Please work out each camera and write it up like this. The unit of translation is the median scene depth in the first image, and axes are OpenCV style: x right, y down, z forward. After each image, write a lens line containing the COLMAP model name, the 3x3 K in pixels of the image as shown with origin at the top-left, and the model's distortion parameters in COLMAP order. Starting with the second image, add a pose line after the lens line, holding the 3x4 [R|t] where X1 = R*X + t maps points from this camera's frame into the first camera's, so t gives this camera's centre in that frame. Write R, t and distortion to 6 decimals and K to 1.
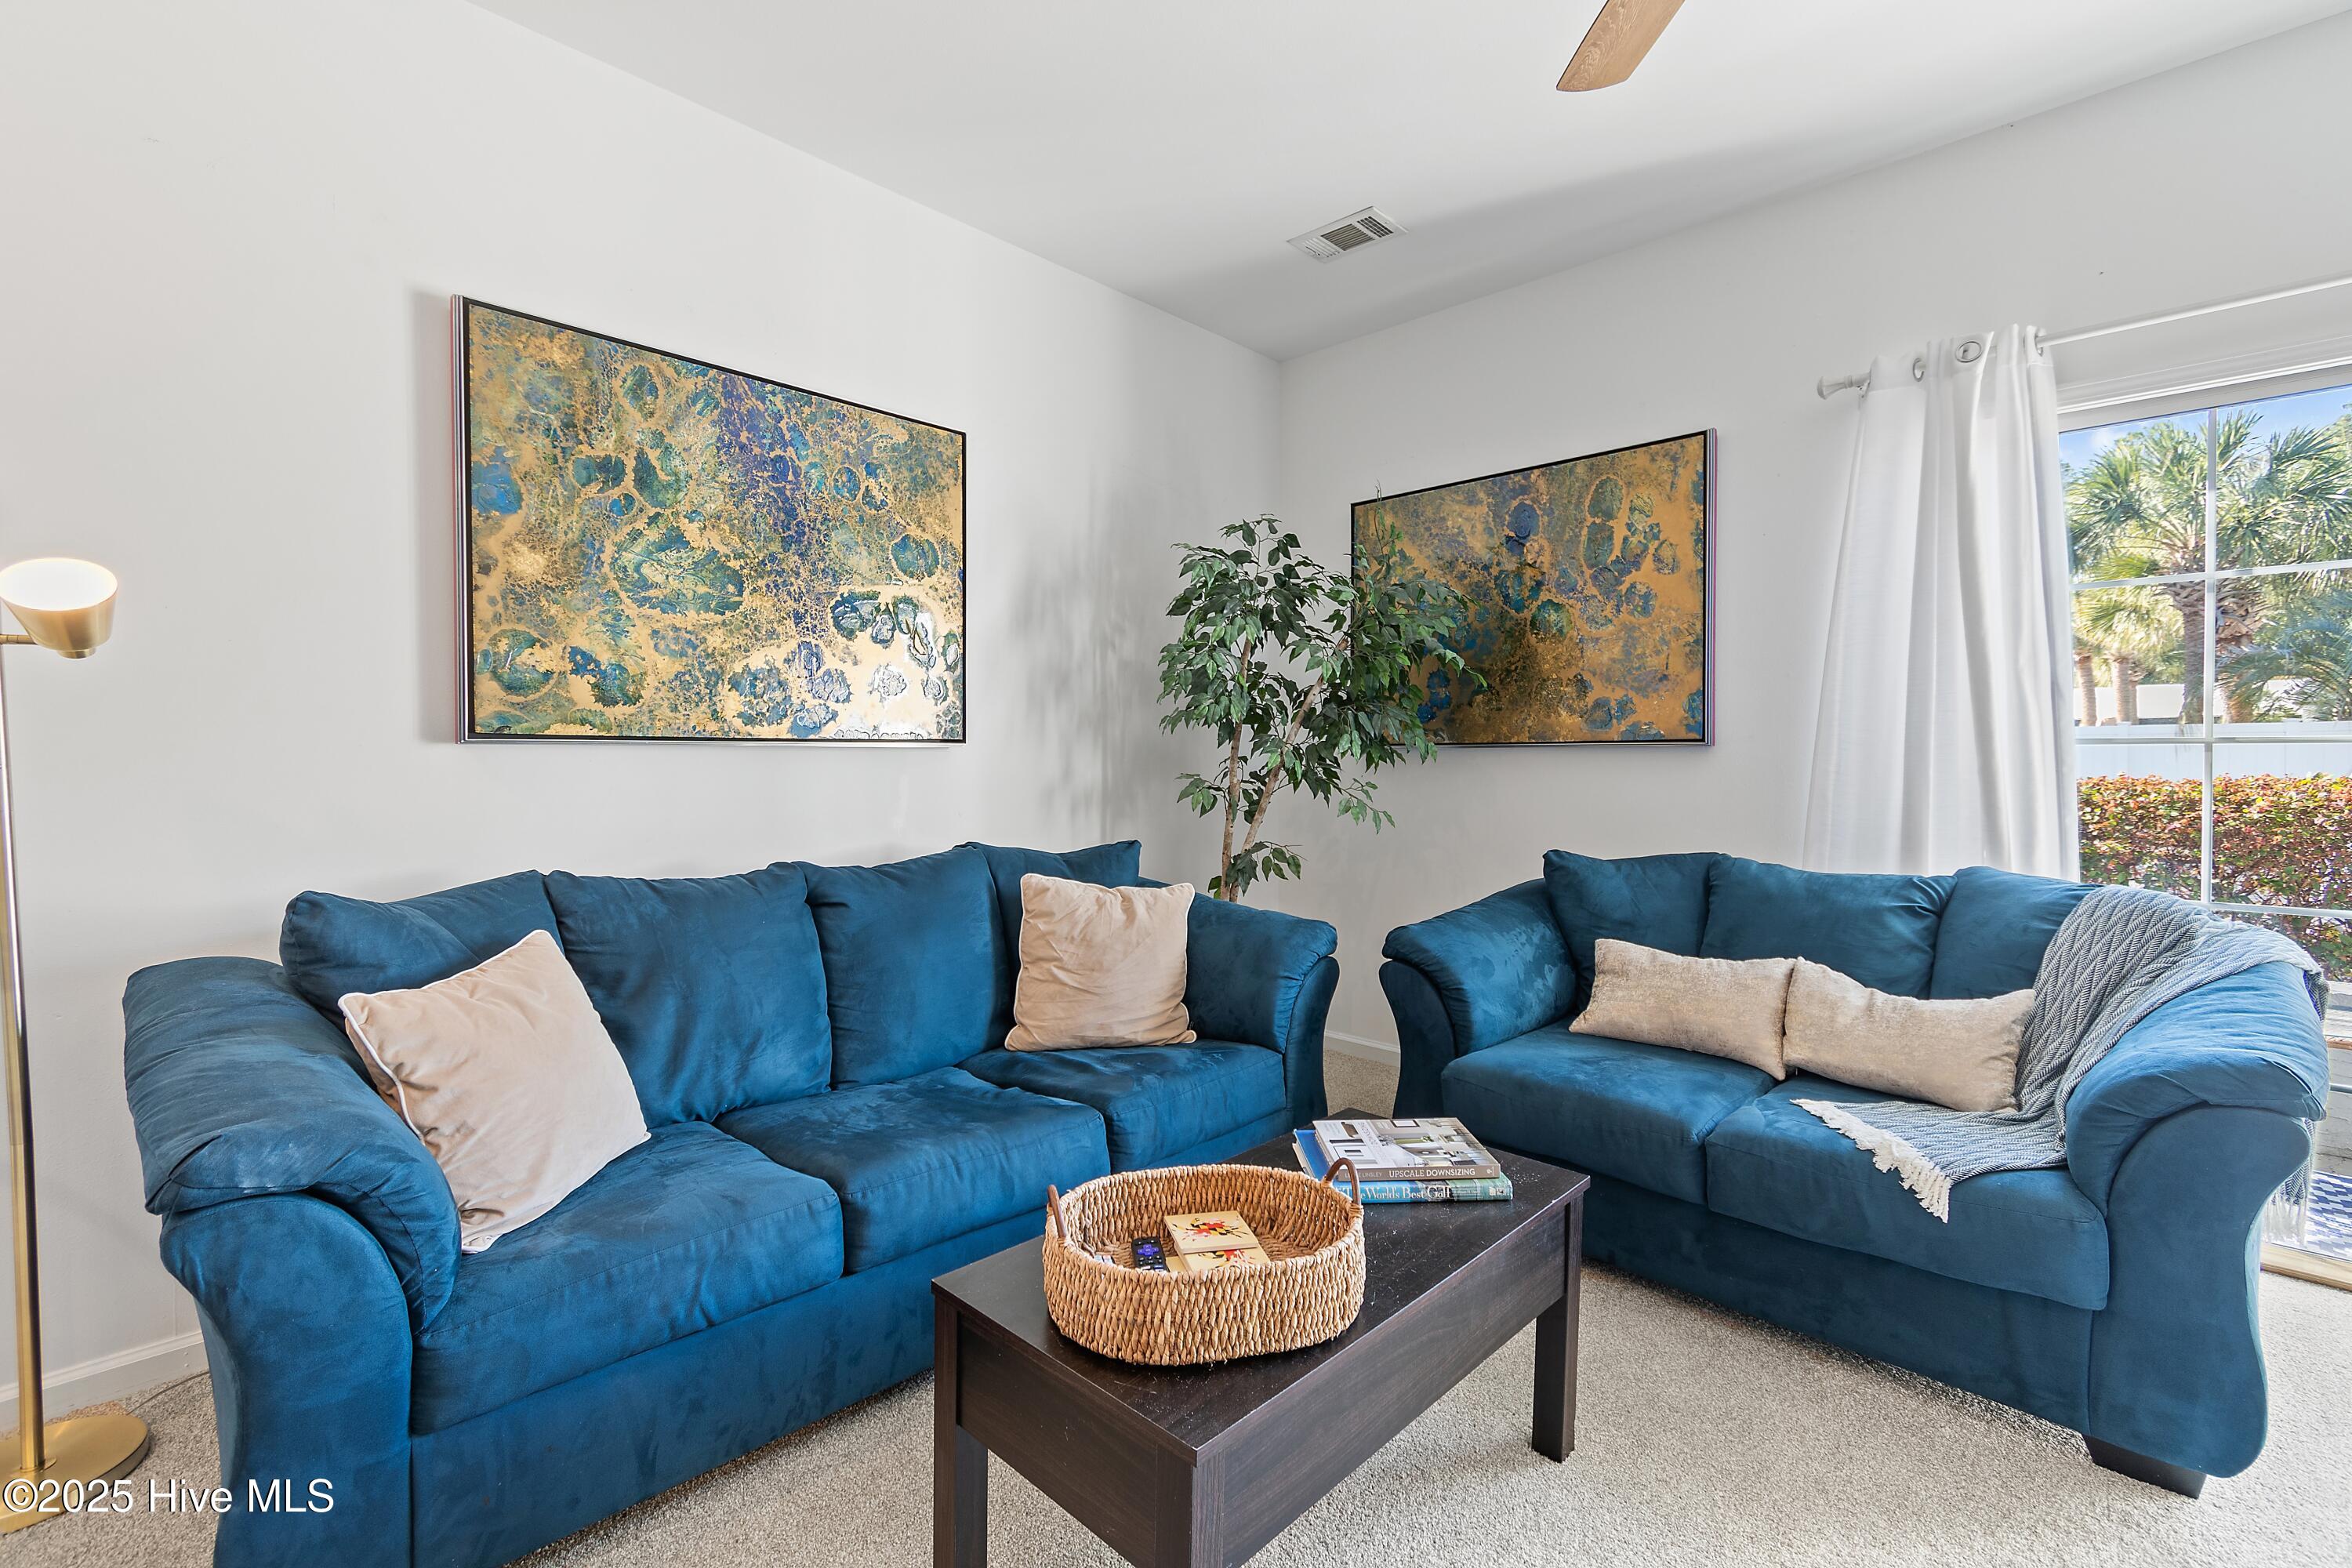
lens RADIAL K [[1042.4, 0, 1179.4], [0, 1042.4, 770.5], [0, 0, 1]] dist [0.006619, -0.001796]
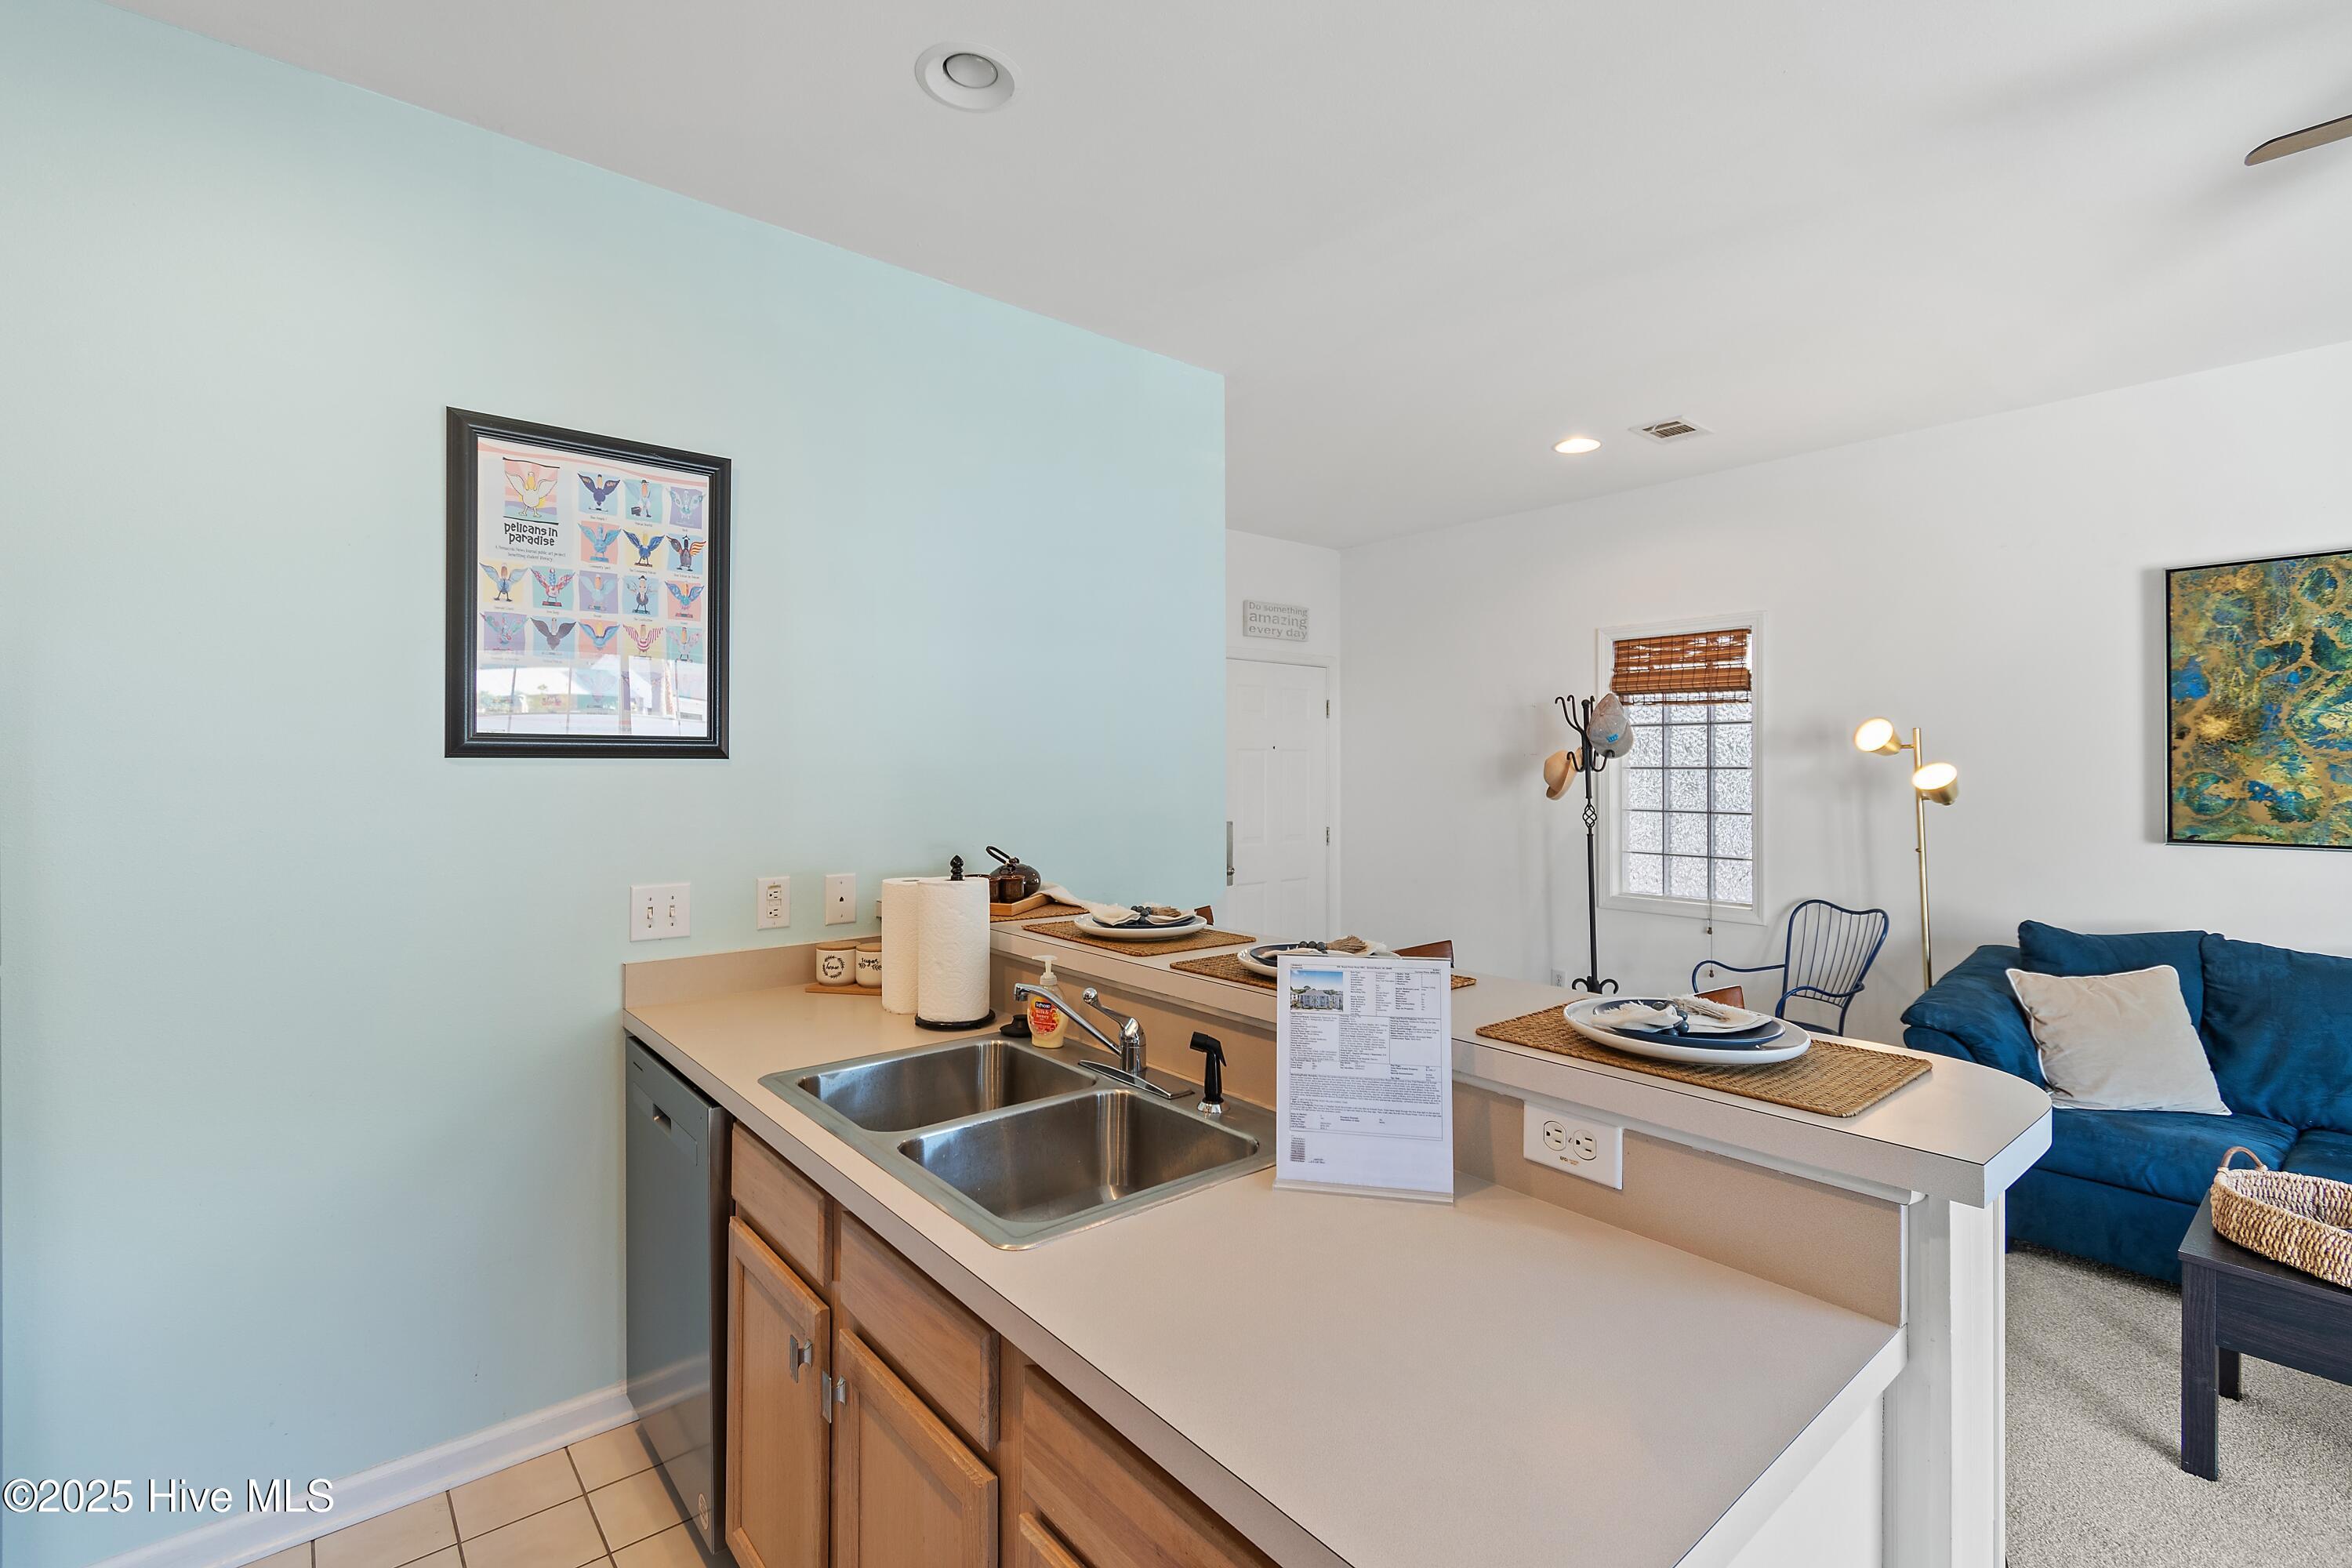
lens RADIAL K [[1042.4, 0, 1181.1], [0, 1042.4, 771.1], [0, 0, 1]] dist [0.006619, -0.001796]
pose [[-0.093269, 0.002209, -0.995638, 0.994364], [-0.011090, 0.999933, 0.003258, -0.120009], [0.995579, 0.011345, -0.093238, -0.336637]]
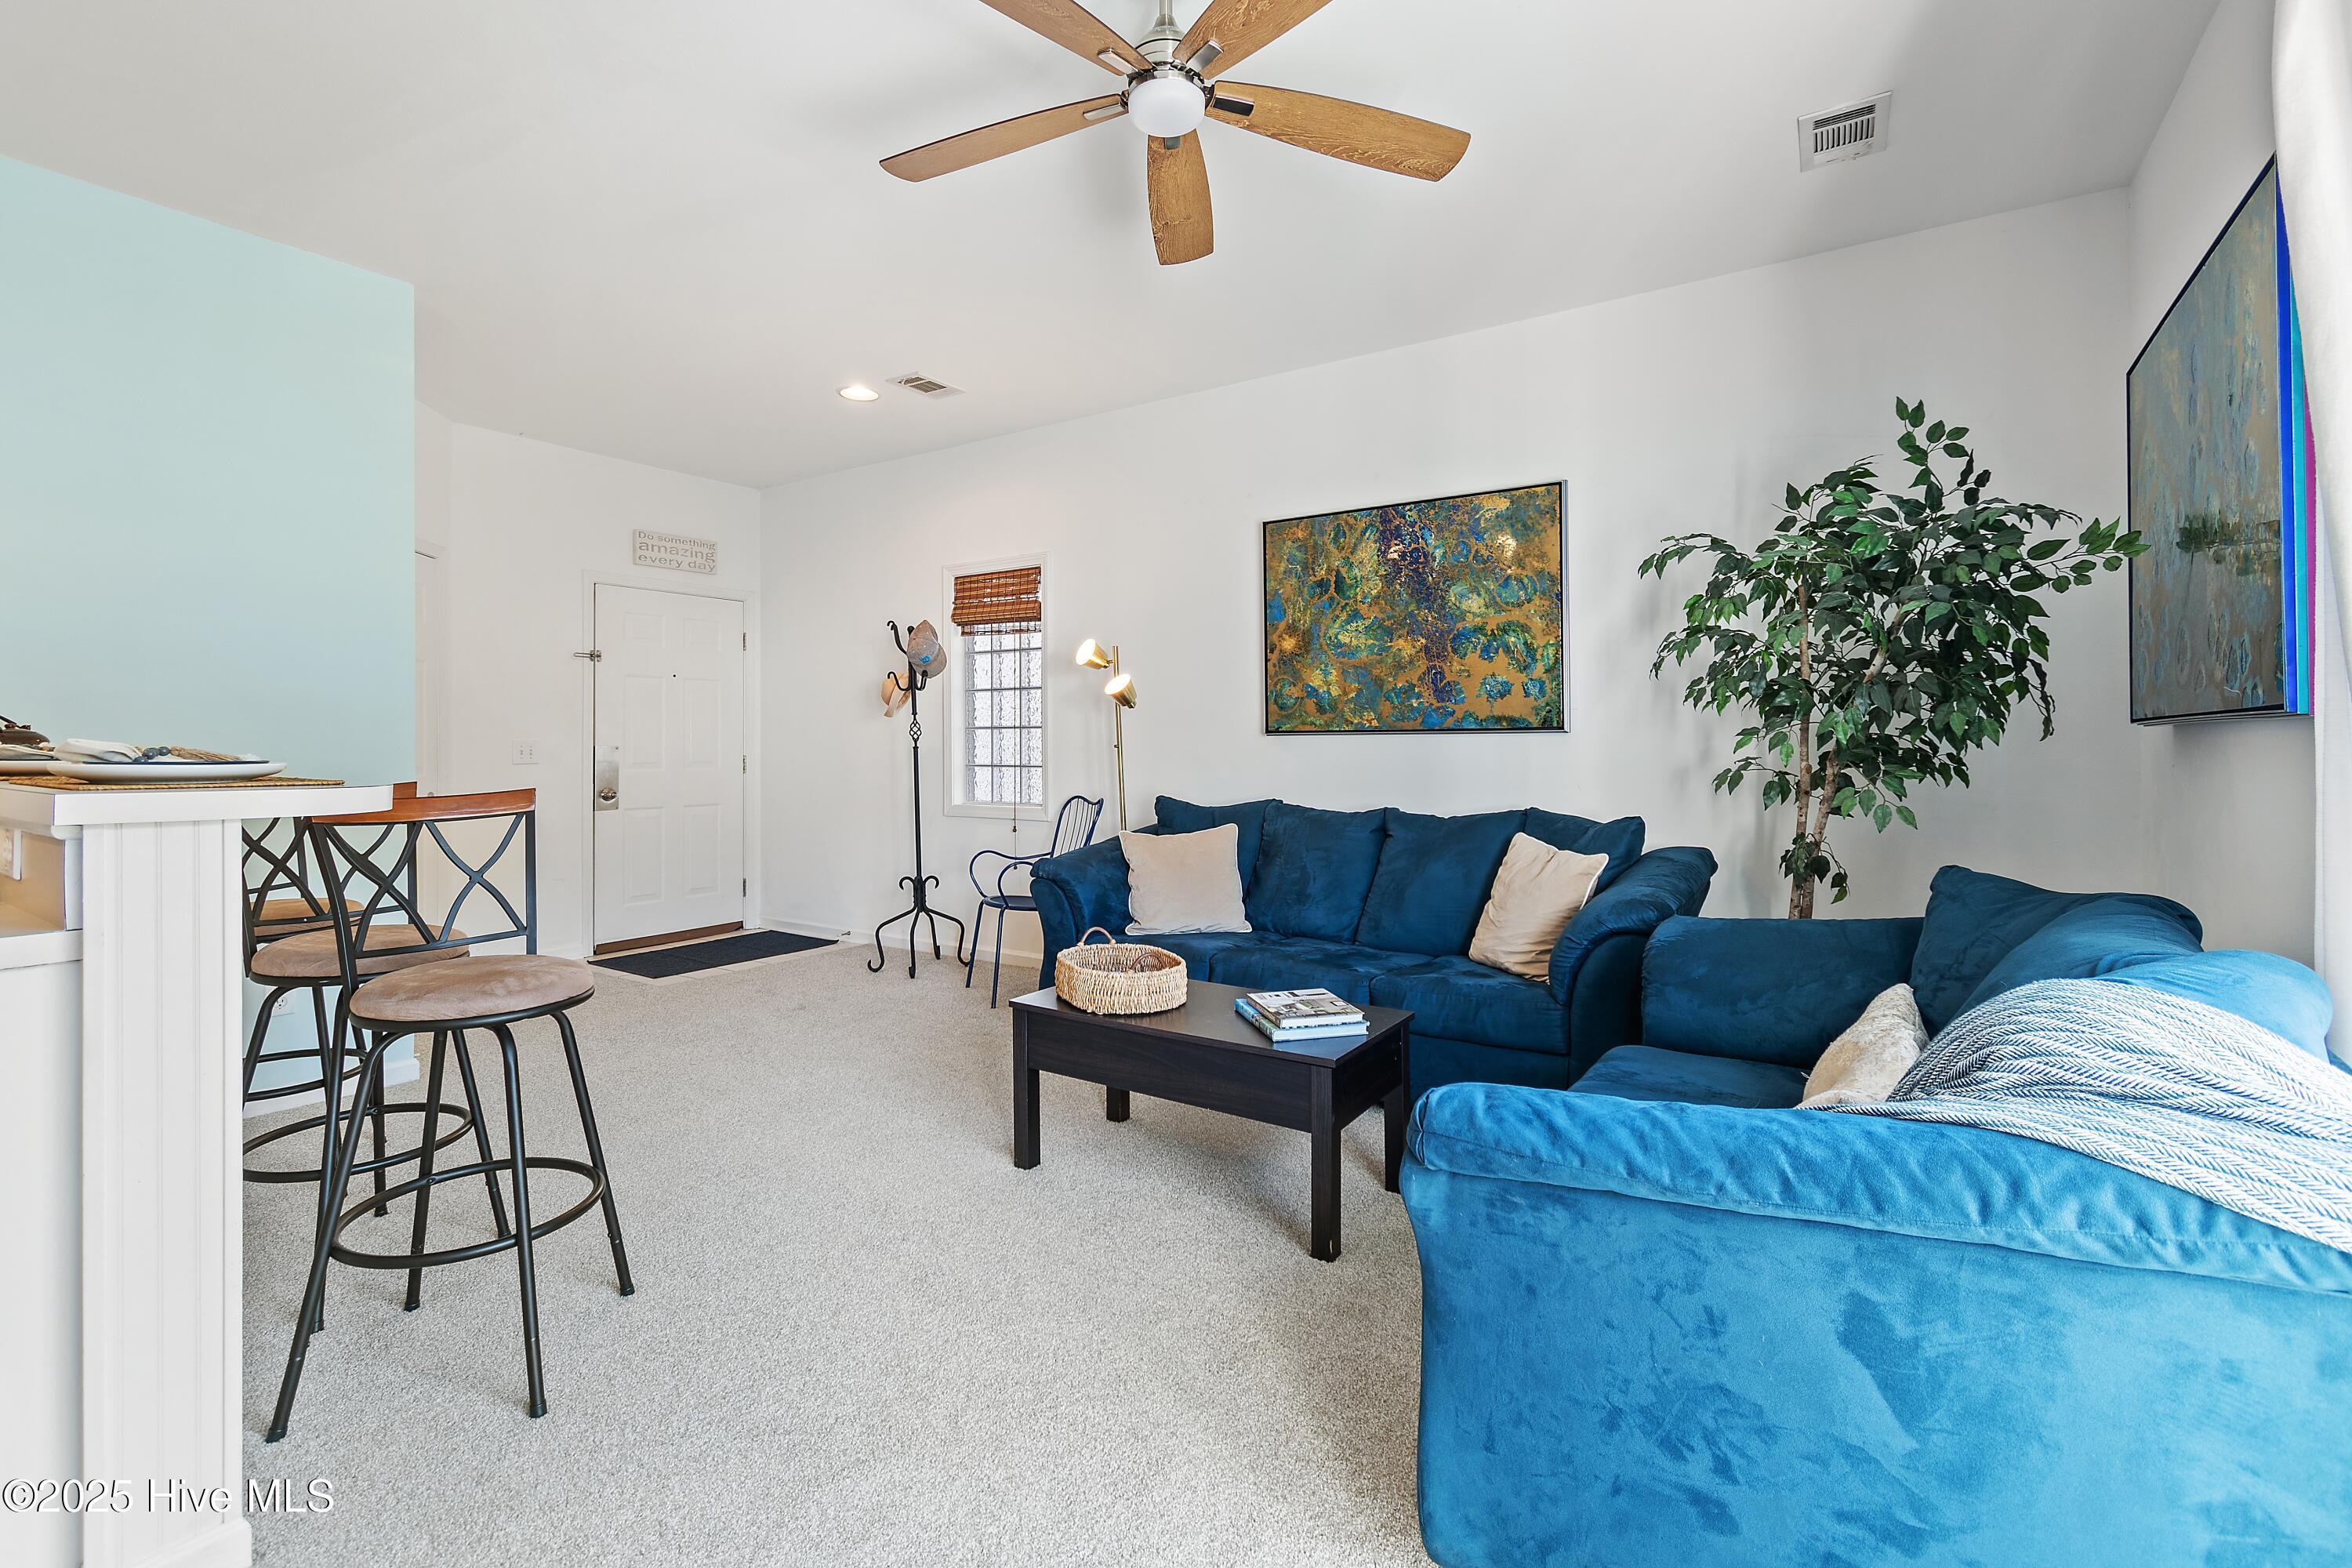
lens RADIAL K [[1042.4, 0, 1171.4], [0, 1042.4, 734.1], [0, 0, 1]] dist [0.006619, -0.001796]
pose [[0.181624, -0.009645, -0.983321, 1.228615], [-0.007713, 0.999907, -0.011232, -0.004410], [0.983338, 0.009624, 0.181532, 0.414170]]
